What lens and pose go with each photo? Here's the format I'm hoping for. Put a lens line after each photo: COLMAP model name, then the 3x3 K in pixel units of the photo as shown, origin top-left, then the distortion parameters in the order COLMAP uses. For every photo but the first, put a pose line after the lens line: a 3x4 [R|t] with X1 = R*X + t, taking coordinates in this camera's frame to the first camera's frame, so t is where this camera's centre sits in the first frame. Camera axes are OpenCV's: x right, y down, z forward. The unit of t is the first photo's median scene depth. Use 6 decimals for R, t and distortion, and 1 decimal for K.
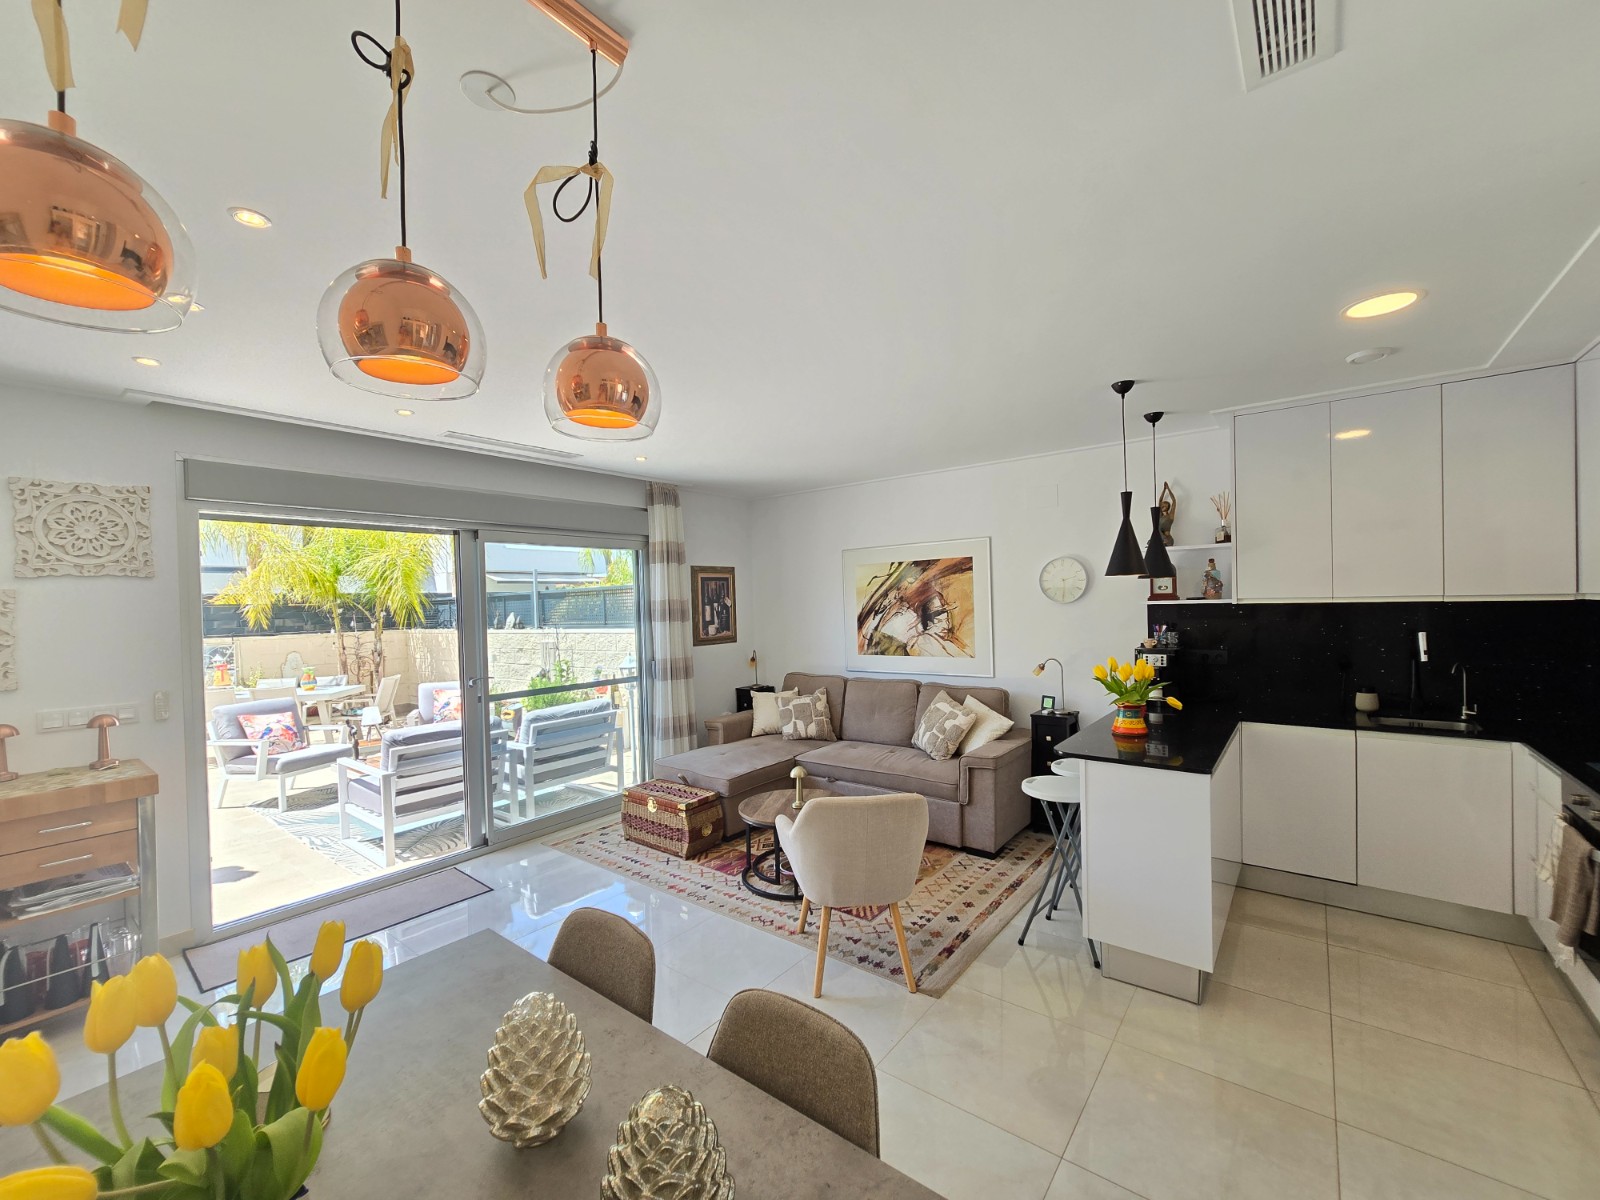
lens RADIAL K [[656.0, 0, 799.5], [0, 656.0, 608.5], [0, 0, 1]] dist [0.000522, 0.000202]
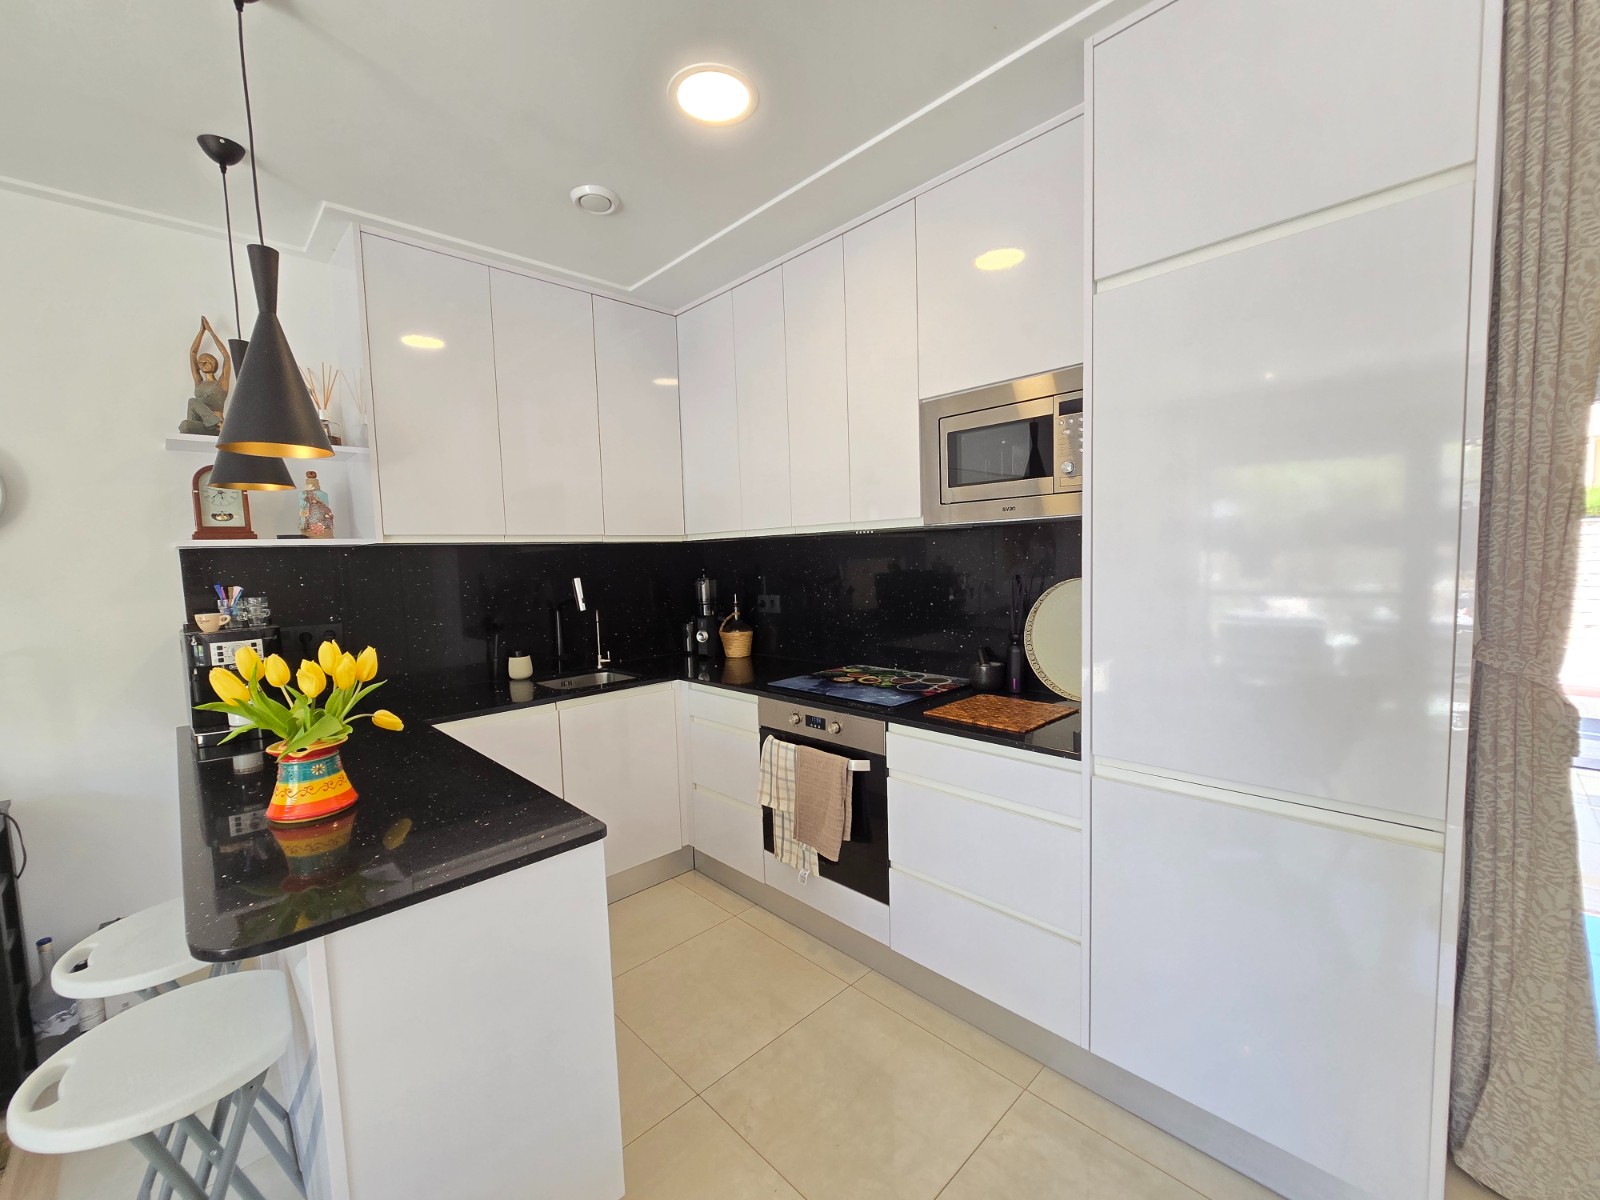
lens RADIAL K [[656.0, 0, 798.1], [0, 656.0, 606.0], [0, 0, 1]] dist [0.000522, 0.000202]
pose [[0.141159, -0.056511, 0.988373, 0.071020], [0.040816, 0.997853, 0.051223, 0.025477], [-0.989145, 0.033111, 0.143162, 0.363154]]
